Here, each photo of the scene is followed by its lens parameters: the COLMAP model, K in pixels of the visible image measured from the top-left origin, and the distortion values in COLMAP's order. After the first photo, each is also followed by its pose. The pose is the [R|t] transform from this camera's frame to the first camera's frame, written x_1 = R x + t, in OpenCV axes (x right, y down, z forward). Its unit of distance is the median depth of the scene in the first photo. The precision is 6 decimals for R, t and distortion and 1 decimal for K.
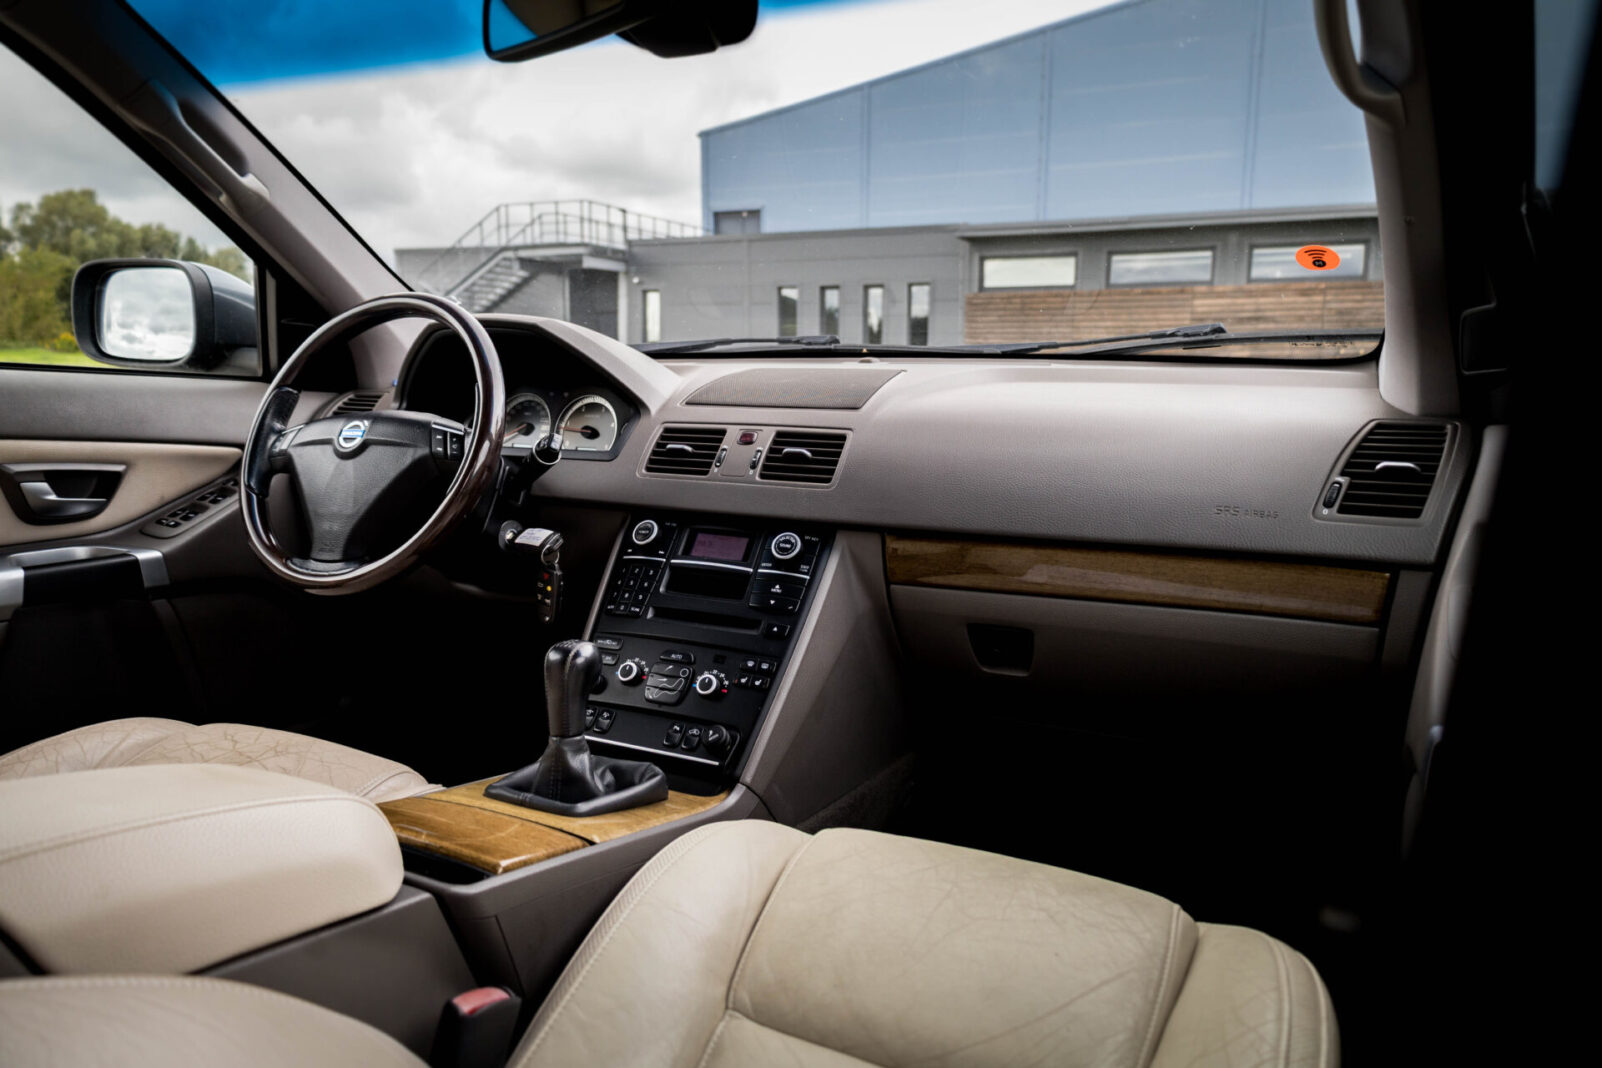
lens RADIAL K [[1036.9, 0, 808.1], [0, 1036.9, 533.6], [0, 0, 1]] dist [0.021910, -0.003849]
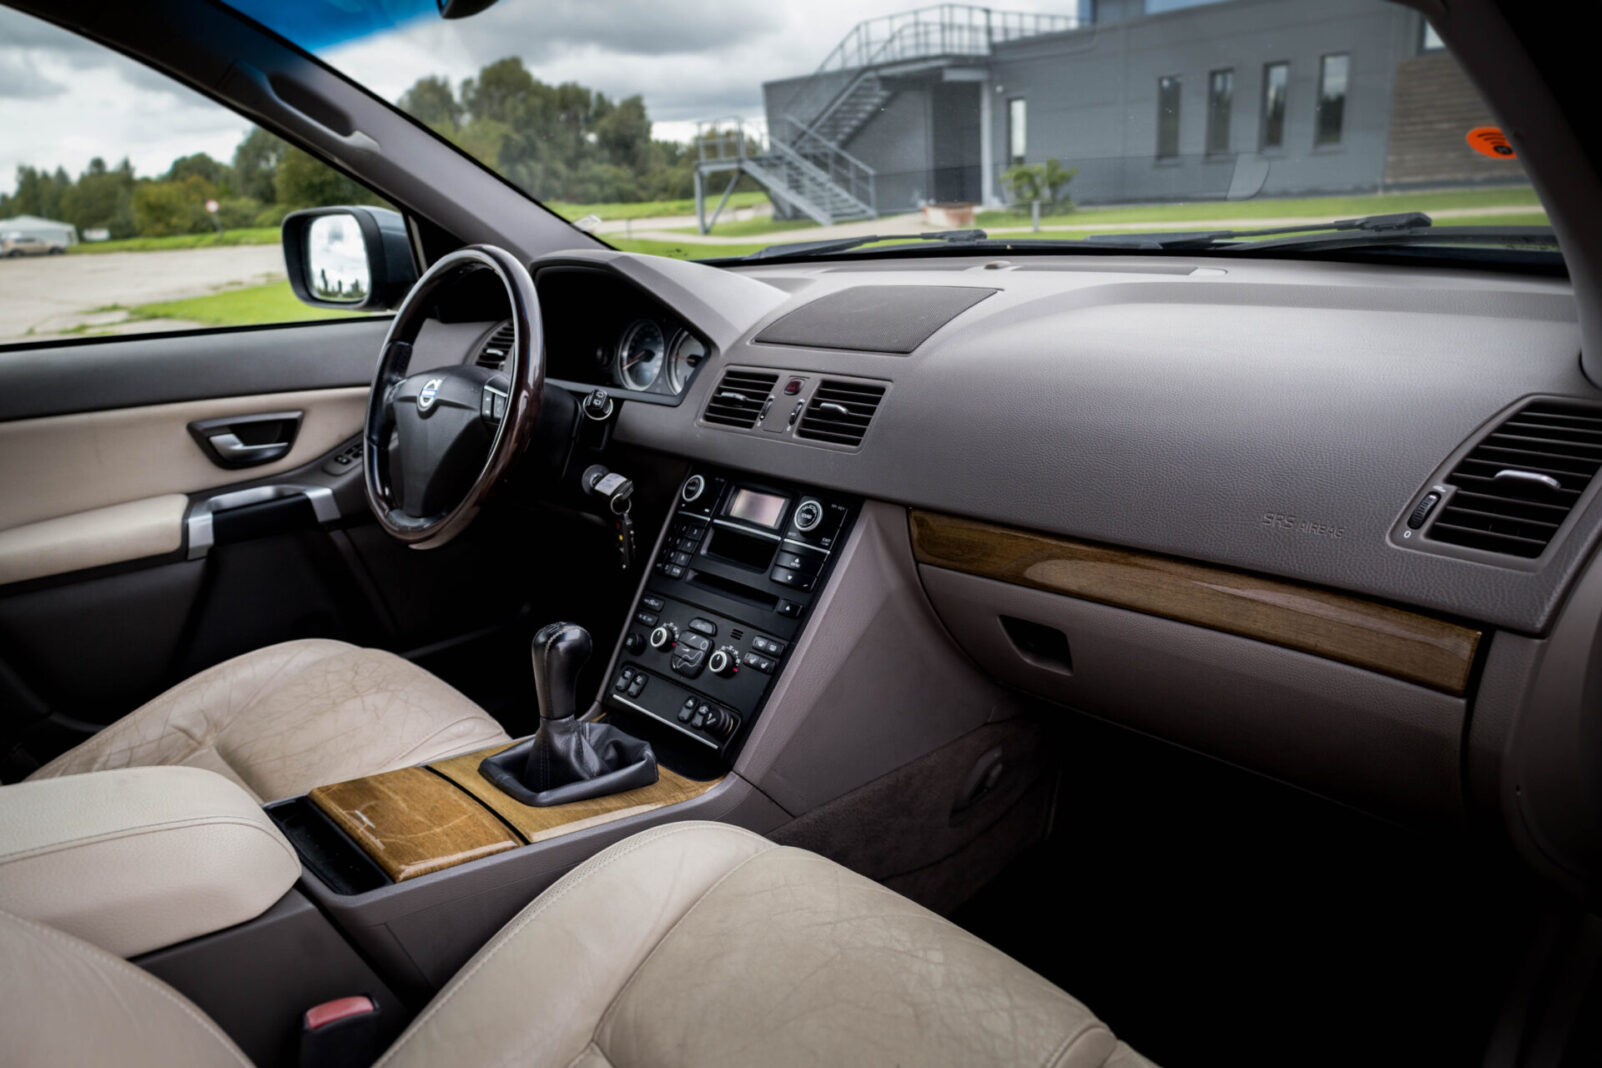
lens RADIAL K [[1036.9, 0, 809.1], [0, 1036.9, 530.6], [0, 0, 1]] dist [0.021910, -0.003849]
pose [[0.933414, 0.038160, -0.356766, 0.277108], [0.022718, 0.986047, 0.164907, -0.114945], [0.358081, -0.162031, 0.919524, 0.142019]]
